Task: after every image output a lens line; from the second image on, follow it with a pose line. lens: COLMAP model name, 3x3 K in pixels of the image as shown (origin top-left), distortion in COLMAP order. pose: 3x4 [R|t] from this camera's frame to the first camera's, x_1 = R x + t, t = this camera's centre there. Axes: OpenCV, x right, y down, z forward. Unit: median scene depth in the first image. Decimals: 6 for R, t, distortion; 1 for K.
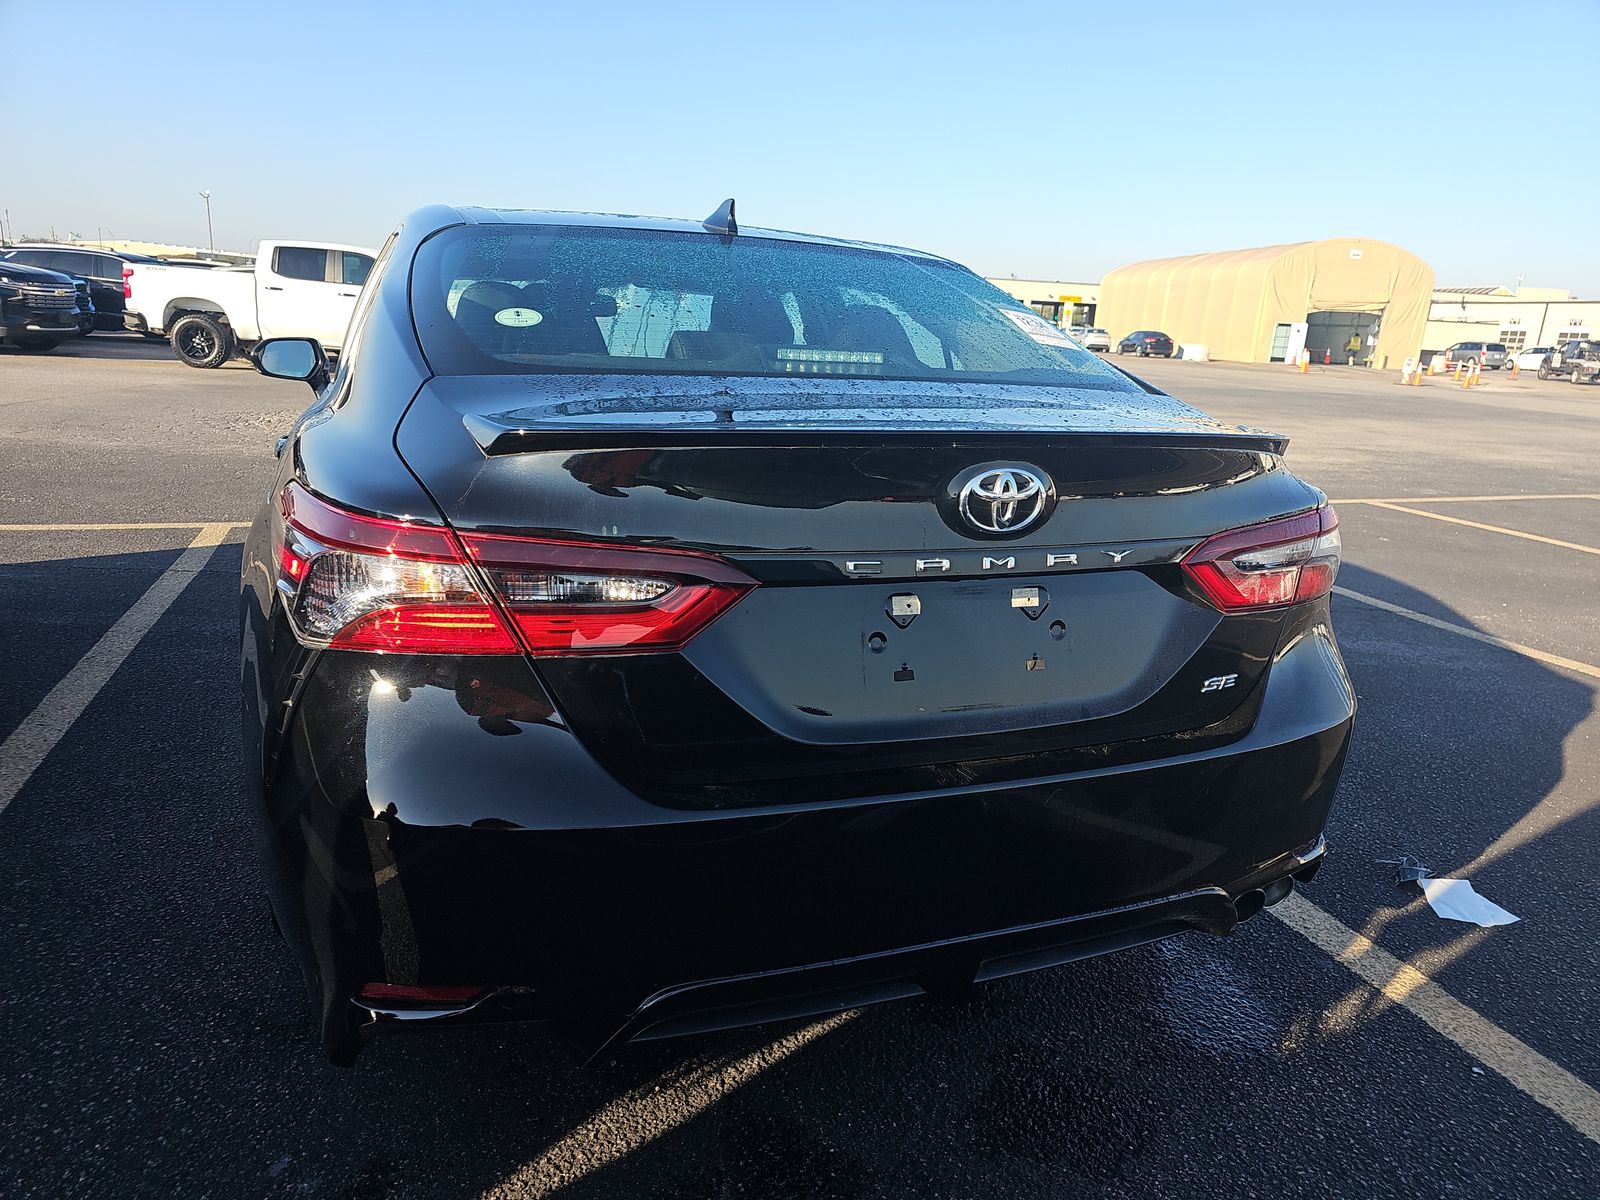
lens RADIAL K [[1073.2, 0, 790.4], [0, 1073.2, 611.8], [0, 0, 1]] dist [0.036939, -0.021852]
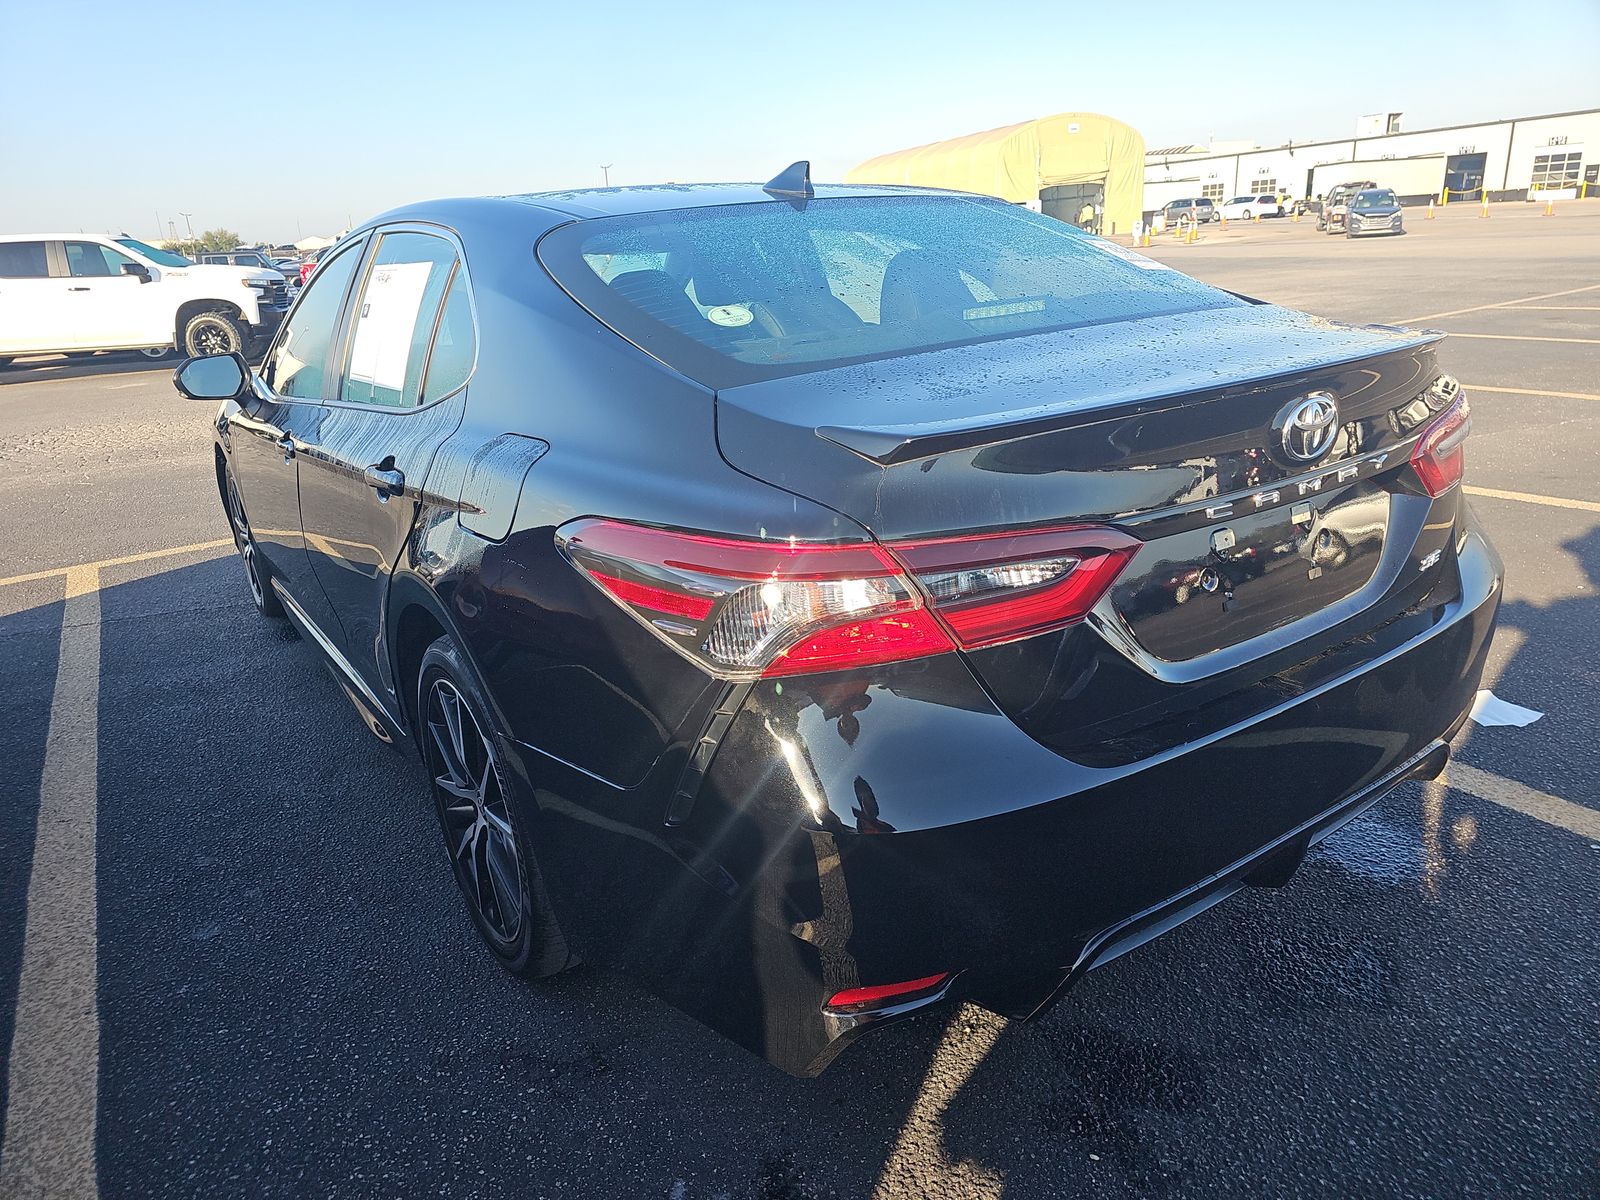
lens RADIAL K [[1073.2, 0, 786.2], [0, 1073.2, 593.7], [0, 0, 1]] dist [0.036939, -0.021852]
pose [[0.969895, -0.175660, 0.168662, -0.301651], [0.166592, 0.983774, 0.066601, -0.058051], [-0.177625, -0.036499, 0.983421, 0.009862]]
